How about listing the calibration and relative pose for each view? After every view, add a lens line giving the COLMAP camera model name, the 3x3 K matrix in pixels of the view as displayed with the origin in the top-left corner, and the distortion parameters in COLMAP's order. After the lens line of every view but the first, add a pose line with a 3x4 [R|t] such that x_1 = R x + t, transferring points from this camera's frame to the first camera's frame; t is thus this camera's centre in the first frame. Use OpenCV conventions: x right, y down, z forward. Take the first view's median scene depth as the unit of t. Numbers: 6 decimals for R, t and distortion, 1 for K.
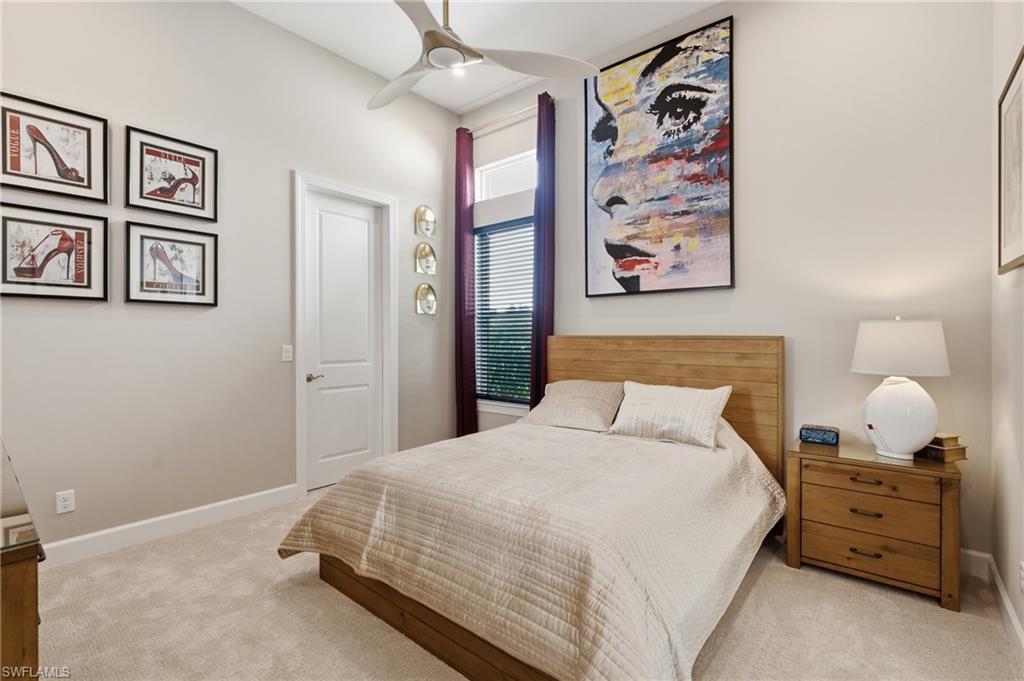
lens RADIAL K [[466.6, 0, 512.0], [0, 466.6, 340.5], [0, 0, 1]] dist [0.010341, 0.000071]
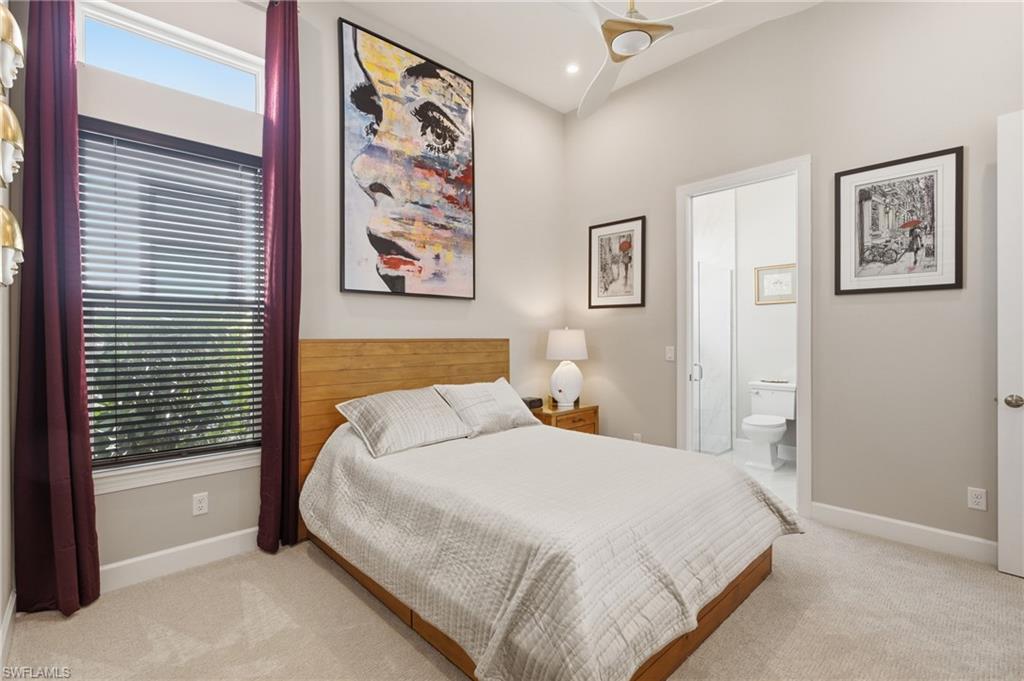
lens RADIAL K [[464.1, 0, 508.5], [0, 464.1, 337.7], [0, 0, 1]] dist [0.000970, 0.000175]
pose [[0.125215, -0.005211, 0.992116, -0.671881], [0.010574, 0.999936, 0.003917, -0.014452], [-0.992073, 0.010000, 0.125262, 0.688330]]
